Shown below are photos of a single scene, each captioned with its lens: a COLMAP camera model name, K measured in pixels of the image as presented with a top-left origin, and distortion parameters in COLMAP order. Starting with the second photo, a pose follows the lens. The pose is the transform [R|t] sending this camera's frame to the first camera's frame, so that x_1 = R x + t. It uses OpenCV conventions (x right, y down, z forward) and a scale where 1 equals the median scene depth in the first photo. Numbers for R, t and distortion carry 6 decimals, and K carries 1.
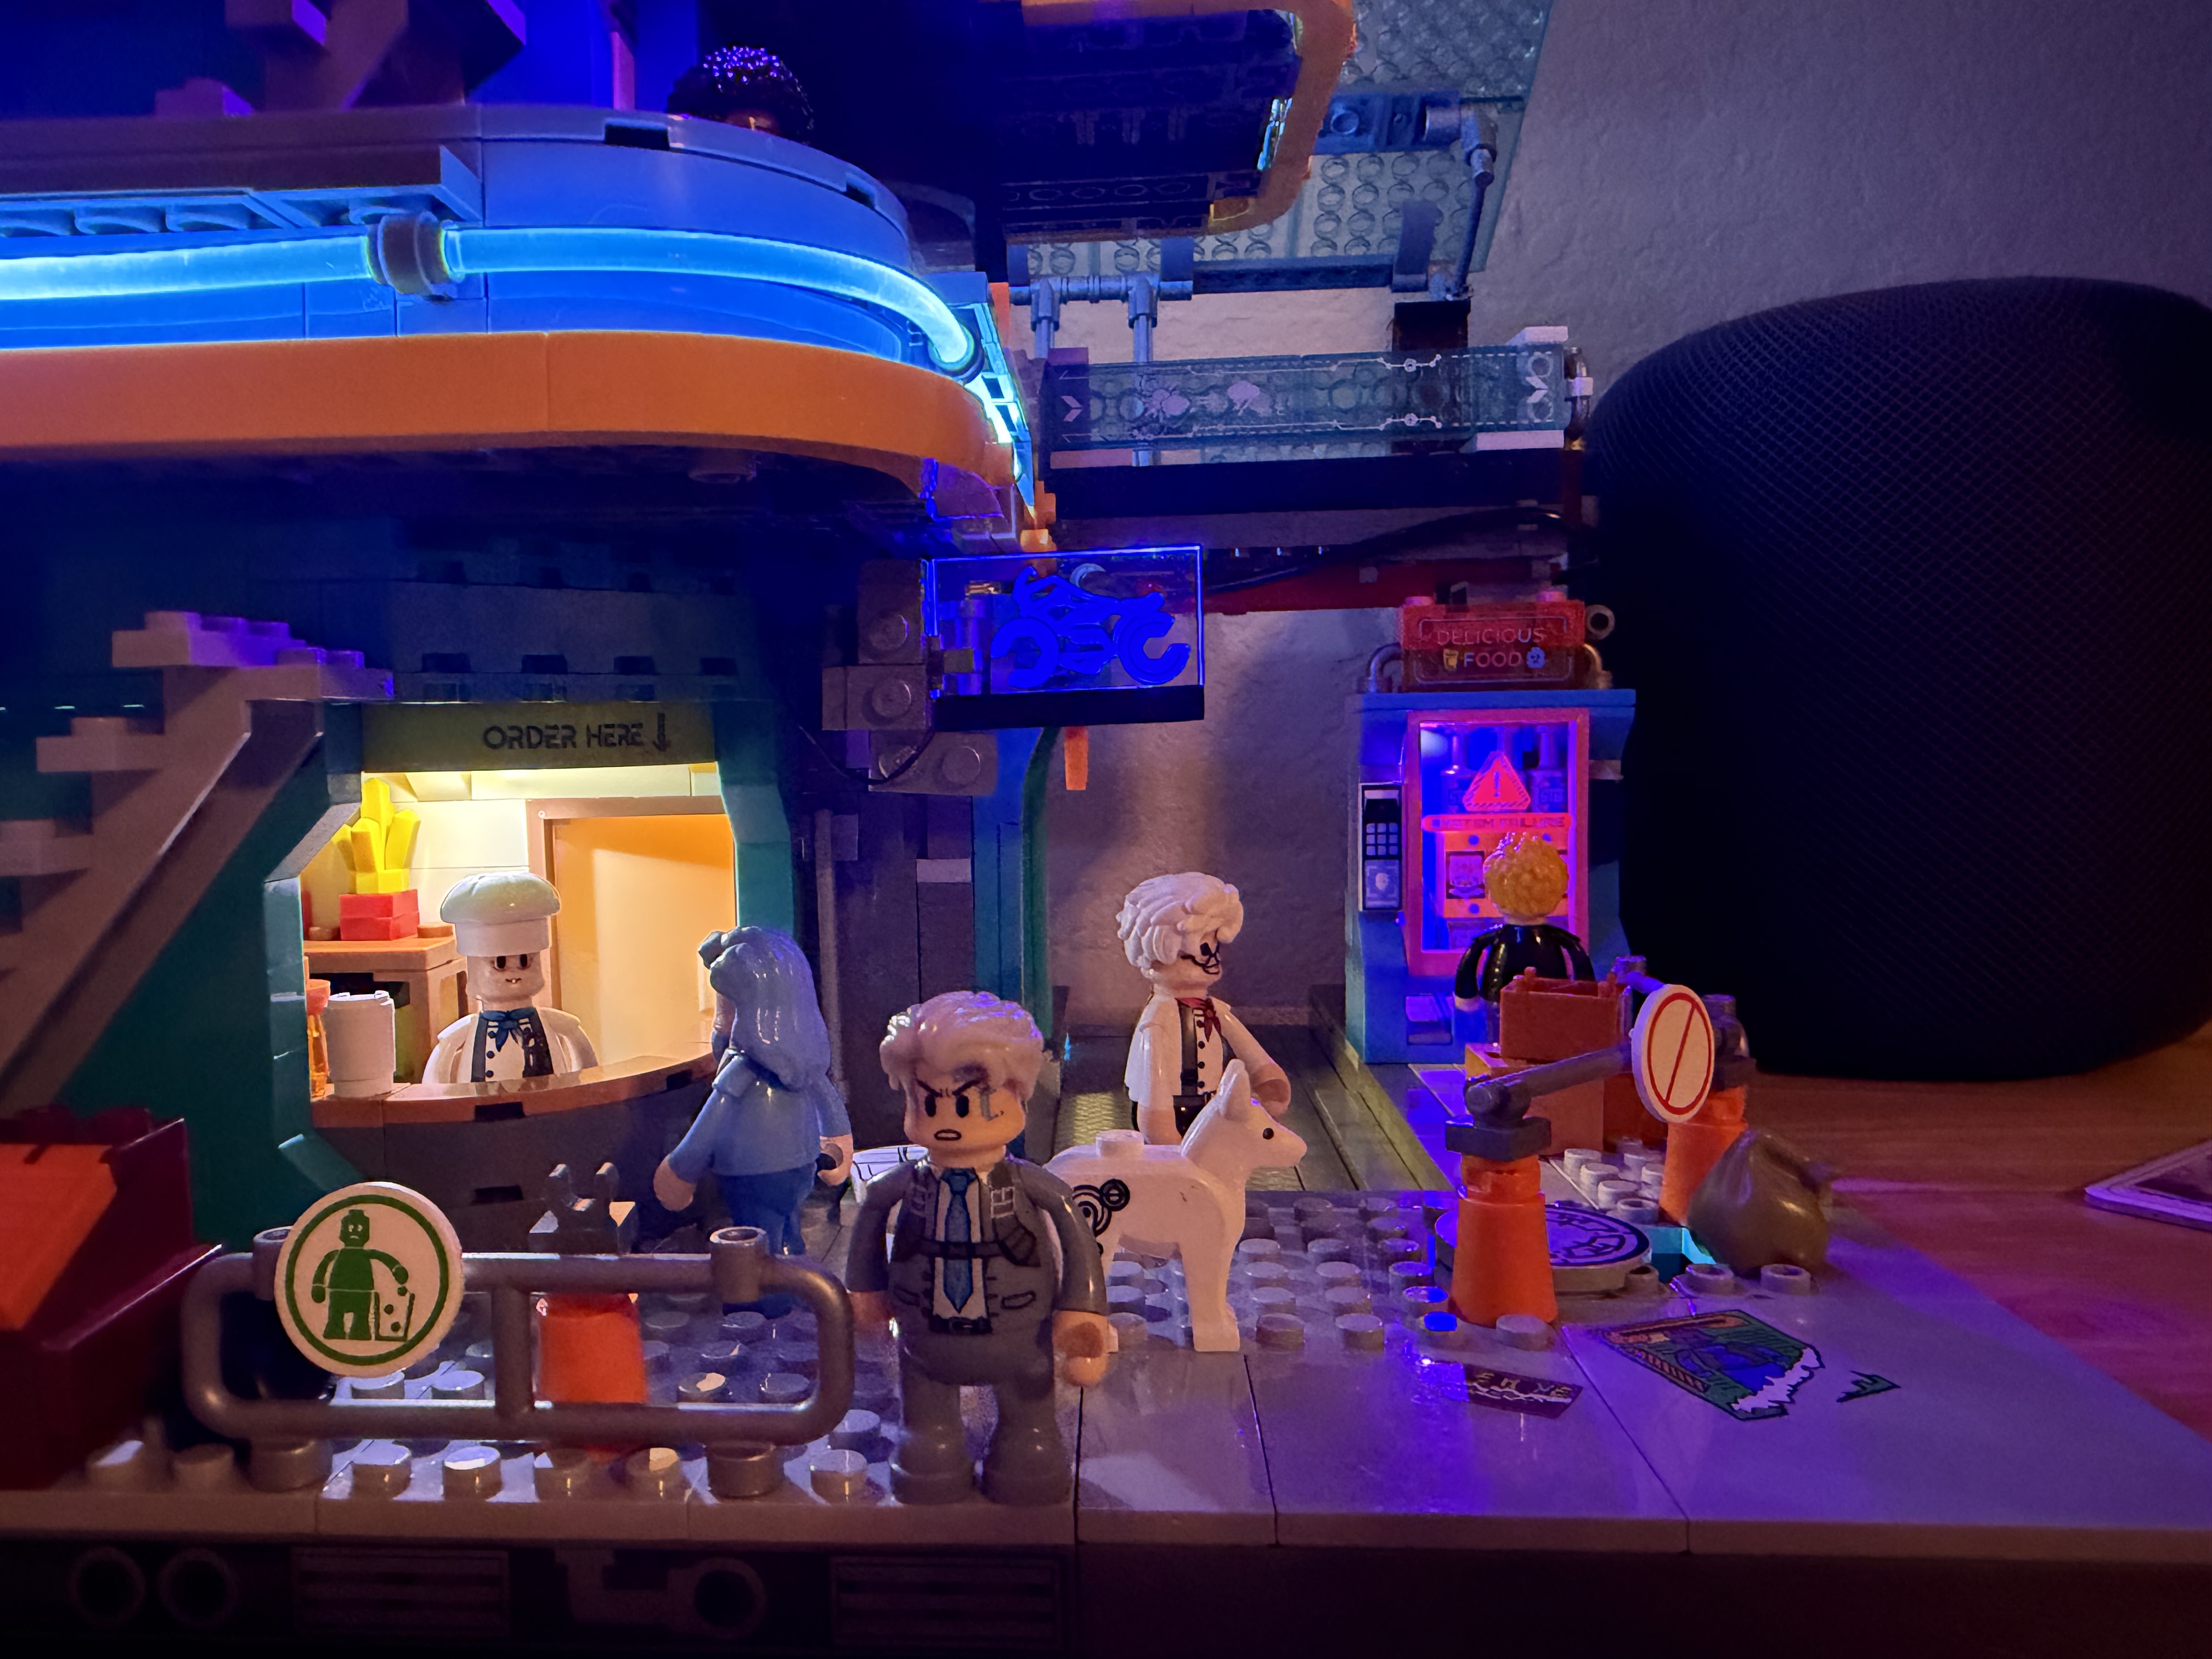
lens RADIAL K [[1583.5, 0, 986.0], [0, 1583.5, 826.2], [0, 0, 1]] dist [-0.000712, -0.004158]
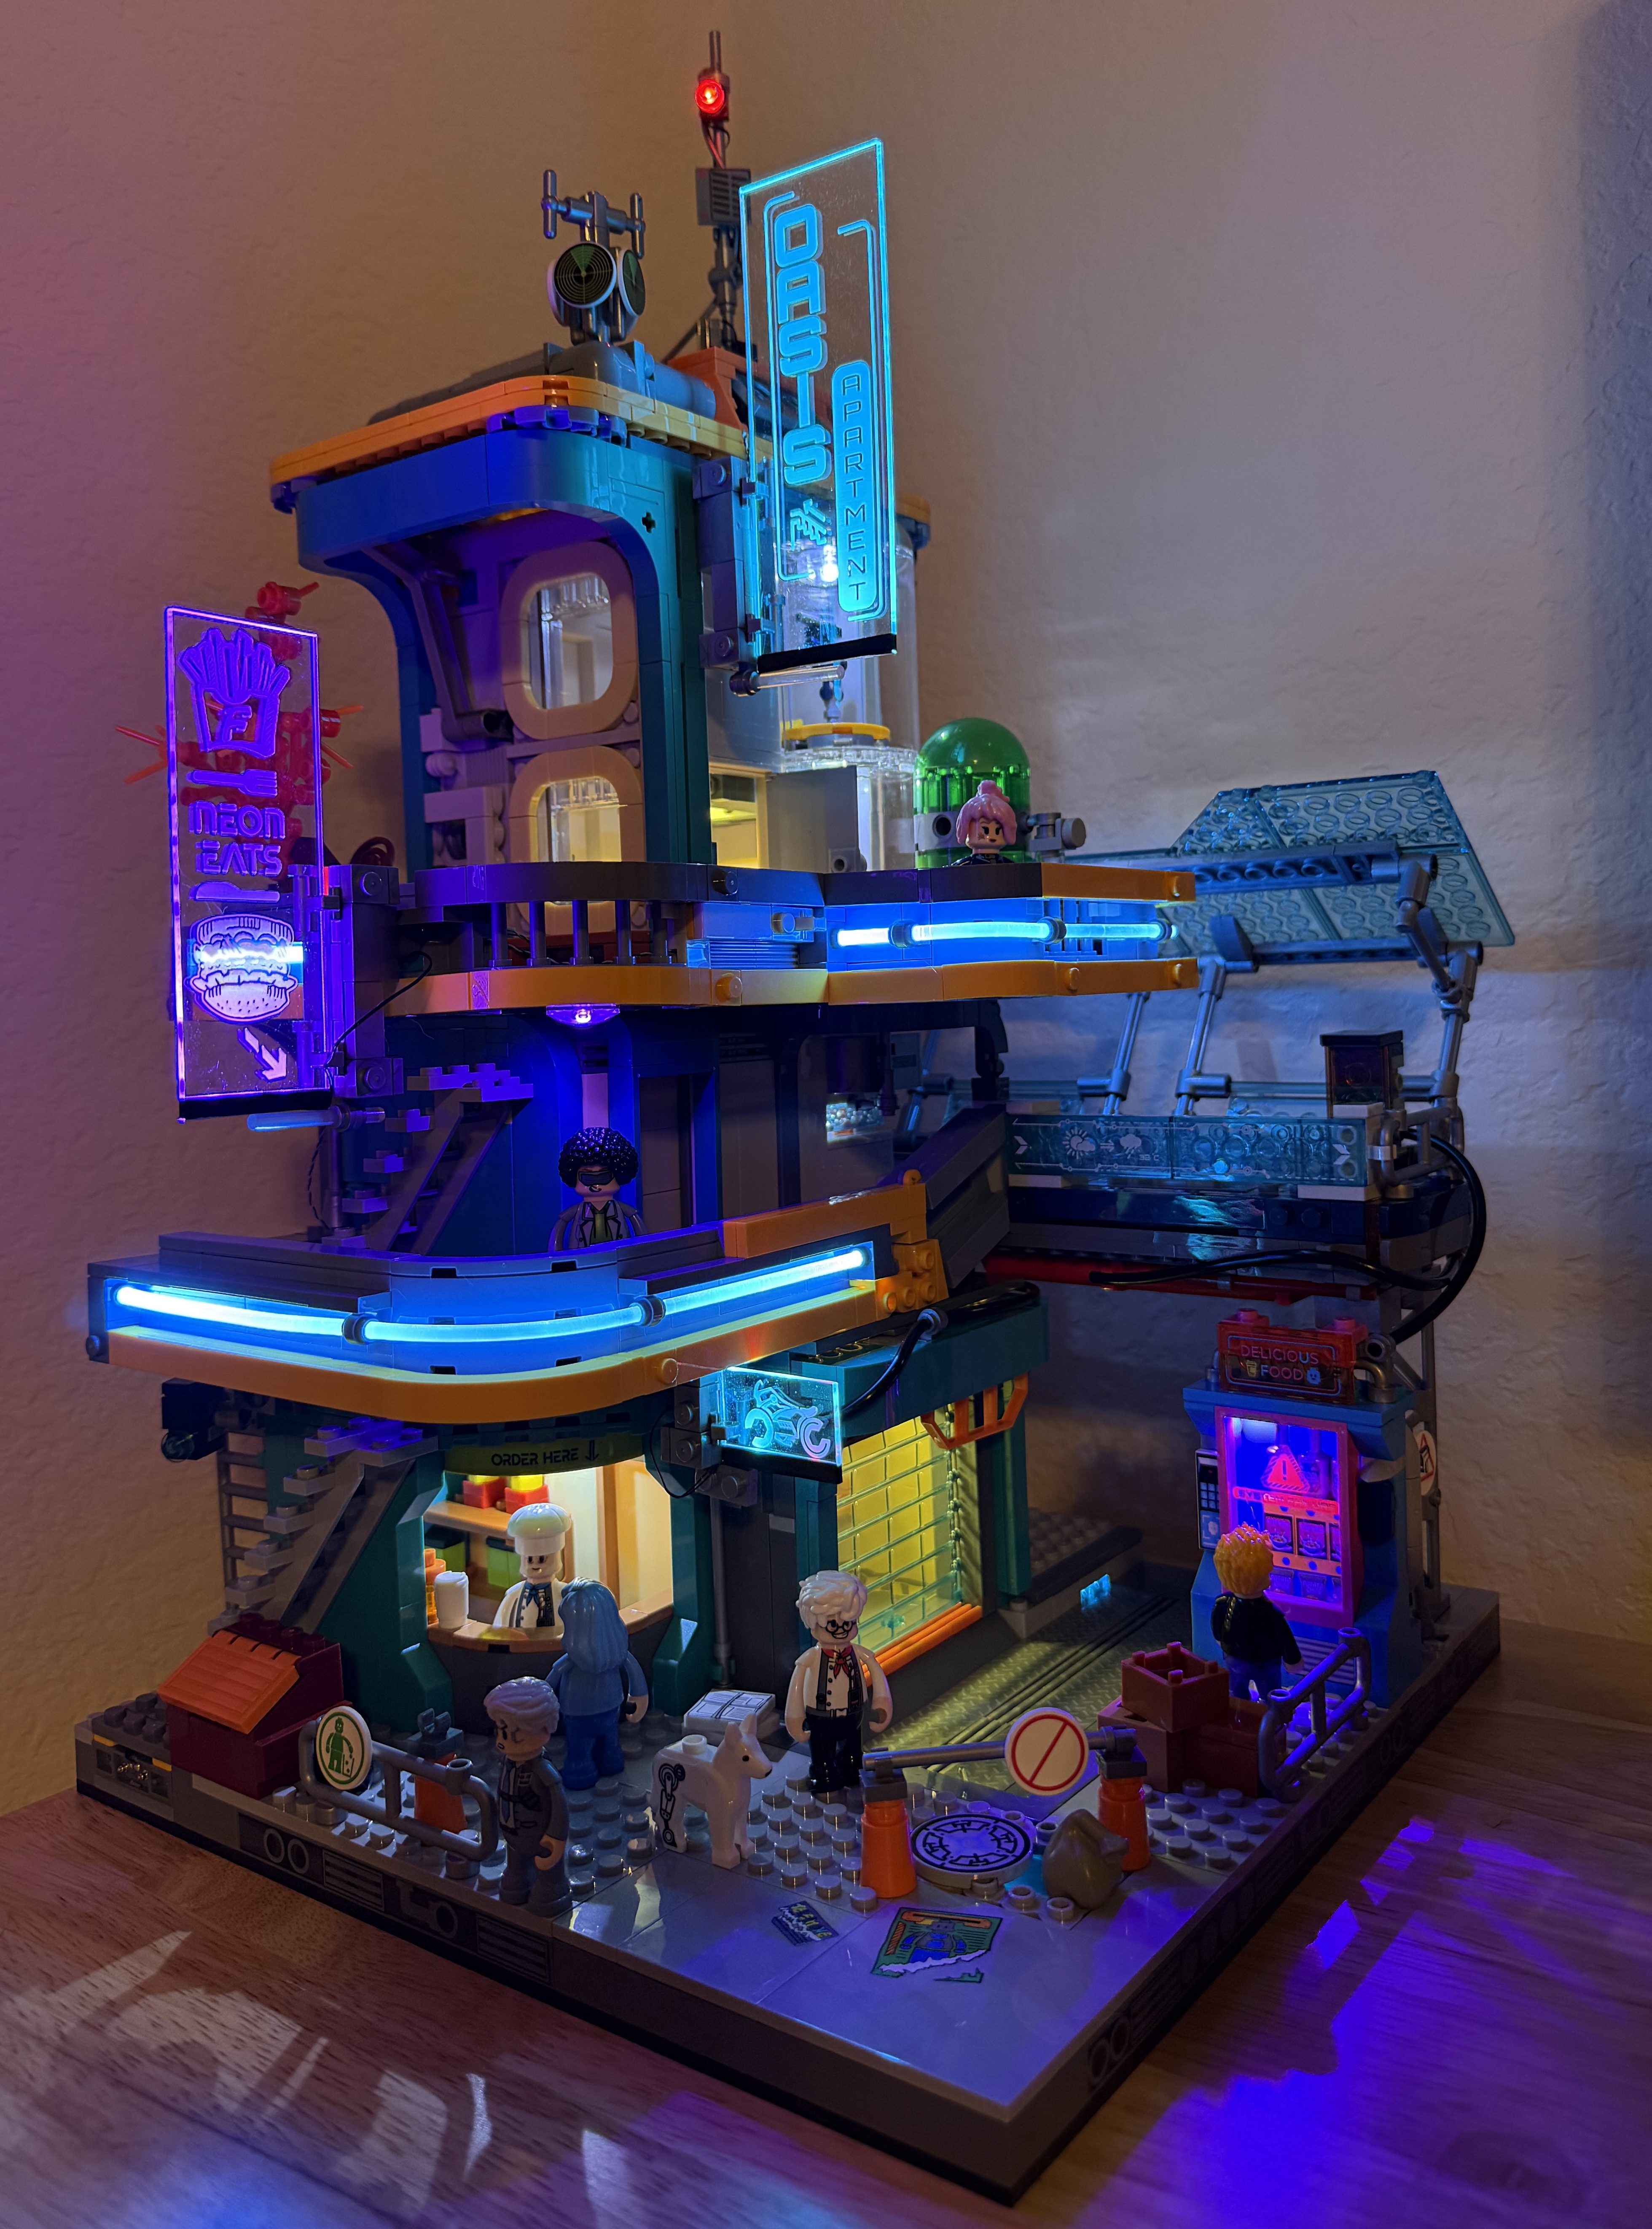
lens RADIAL K [[1732.6, 0, 839.3], [0, 1732.6, 997.6], [0, 0, 1]] dist [0.127183, -0.313260]
pose [[0.849483, -0.002264, -0.527610, 0.769777], [-0.015053, 0.999480, -0.028524, -0.366534], [0.527401, 0.032173, 0.849007, -0.421771]]
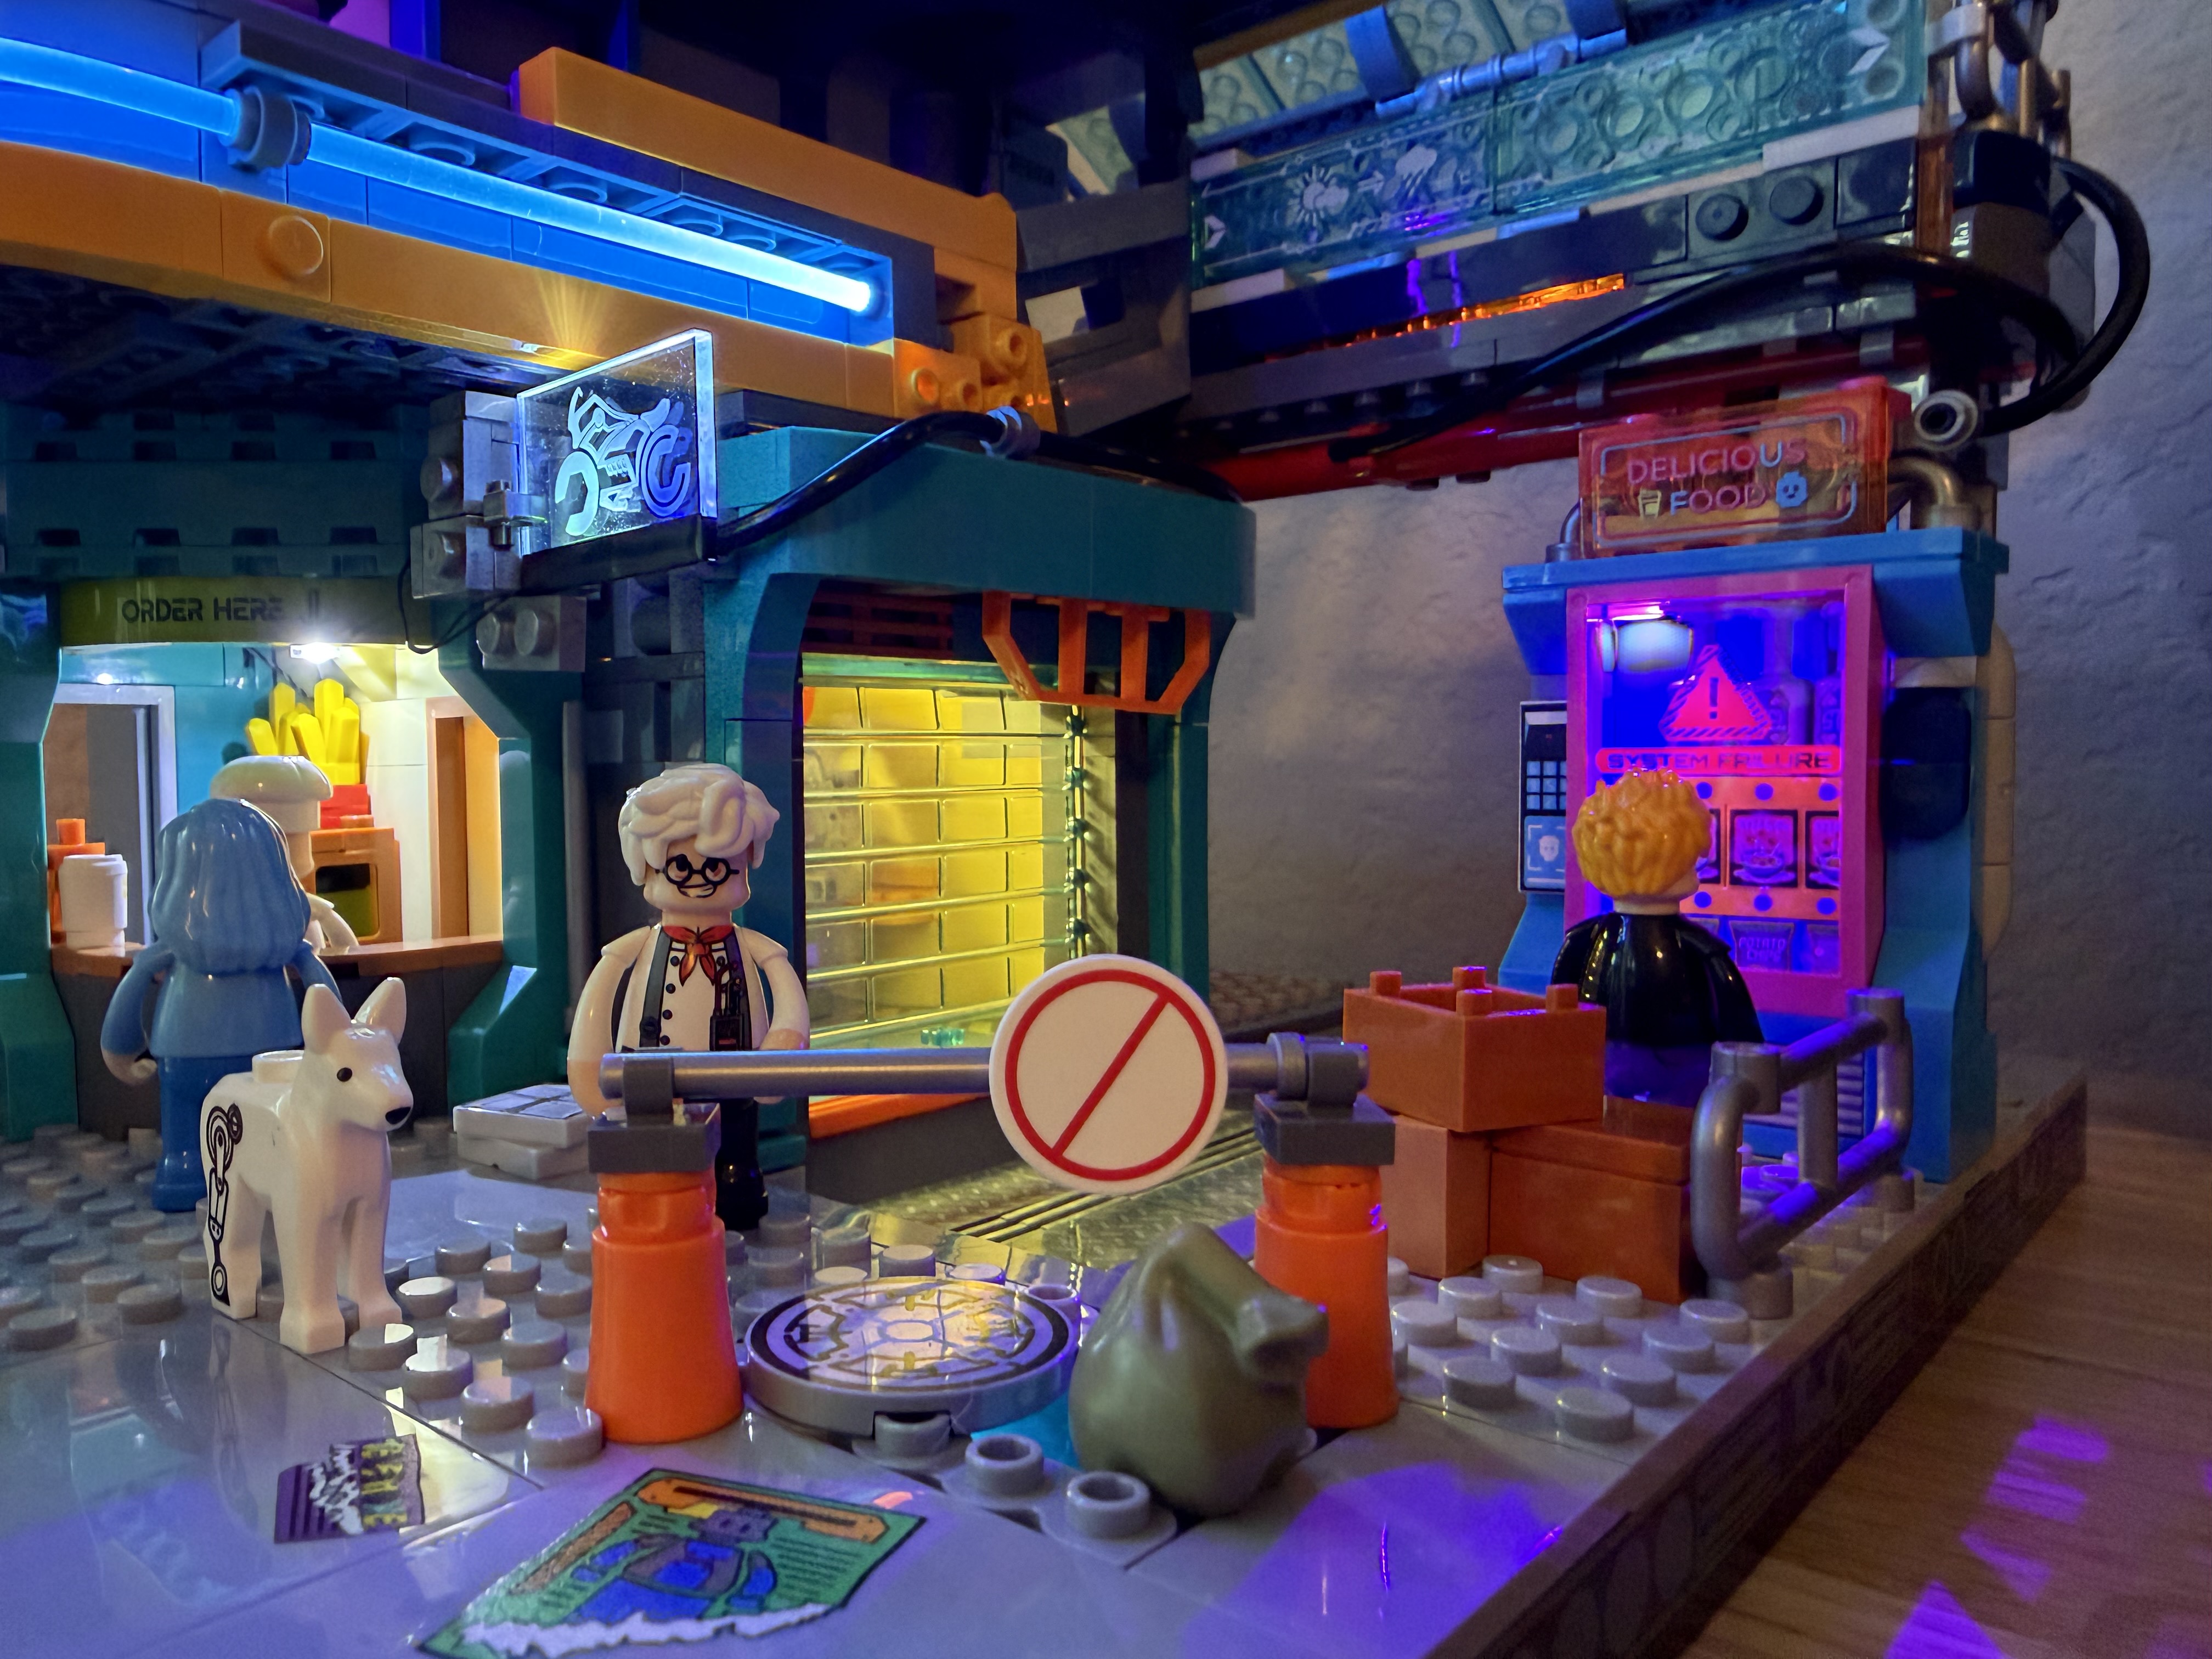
lens RADIAL K [[1584.2, 0, 960.9], [0, 1584.2, 826.9], [0, 0, 1]] dist [0.003973, 0.004057]
pose [[0.784292, 0.040828, -0.619046, 0.477532], [-0.046207, 0.998905, 0.007339, 0.032817], [0.618668, 0.022848, 0.785320, 0.327551]]
